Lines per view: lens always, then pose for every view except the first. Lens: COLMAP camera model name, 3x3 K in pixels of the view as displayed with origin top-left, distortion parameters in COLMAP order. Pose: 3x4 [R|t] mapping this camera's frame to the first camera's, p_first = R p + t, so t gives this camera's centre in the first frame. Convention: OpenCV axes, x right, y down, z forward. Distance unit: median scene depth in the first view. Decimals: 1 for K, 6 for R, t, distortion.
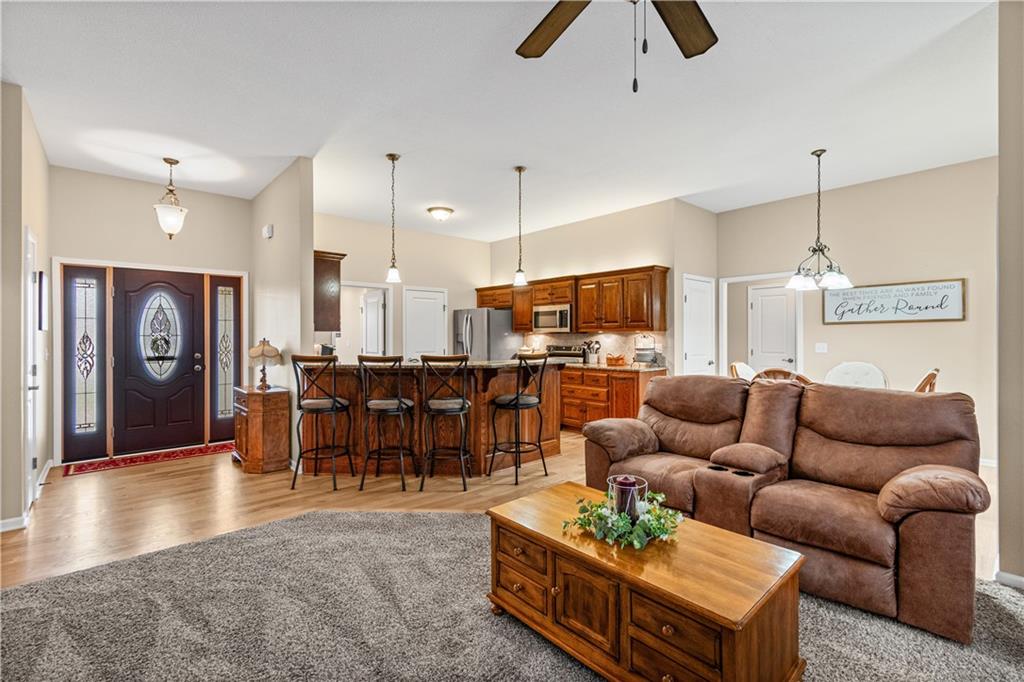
lens RADIAL K [[457.0, 0, 514.9], [0, 457.0, 337.3], [0, 0, 1]] dist [0.001585, 0.000314]
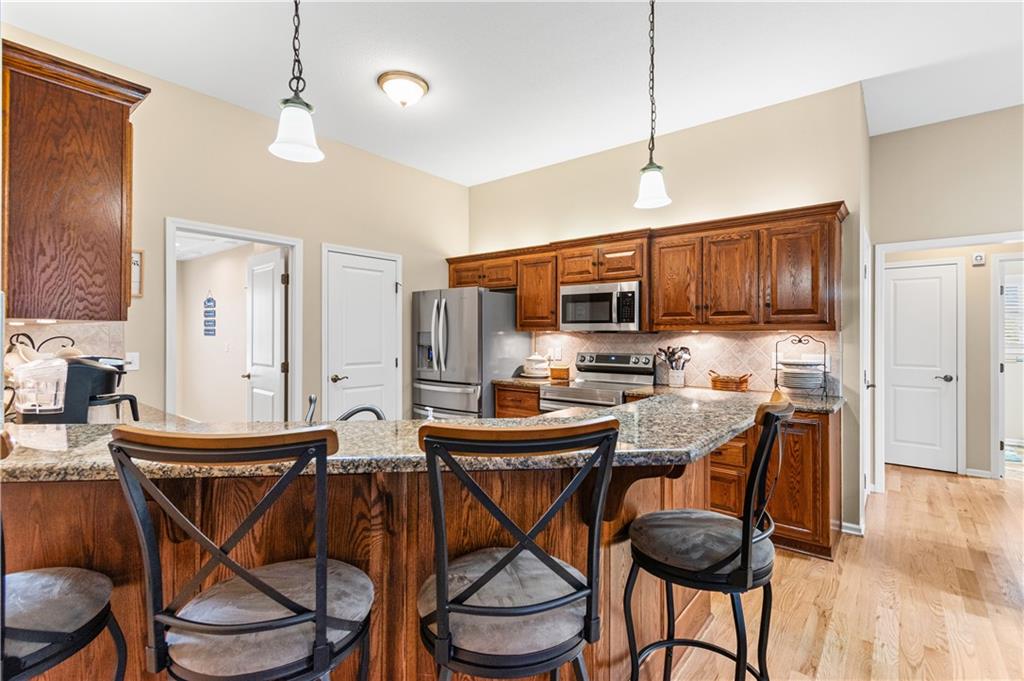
lens RADIAL K [[457.0, 0, 508.3], [0, 457.0, 345.6], [0, 0, 1]] dist [0.001585, 0.000314]
pose [[0.988105, 0.004220, 0.153723, -0.117025], [-0.007312, 0.999782, 0.019552, -0.003349], [-0.153607, -0.020444, 0.987920, 0.456179]]
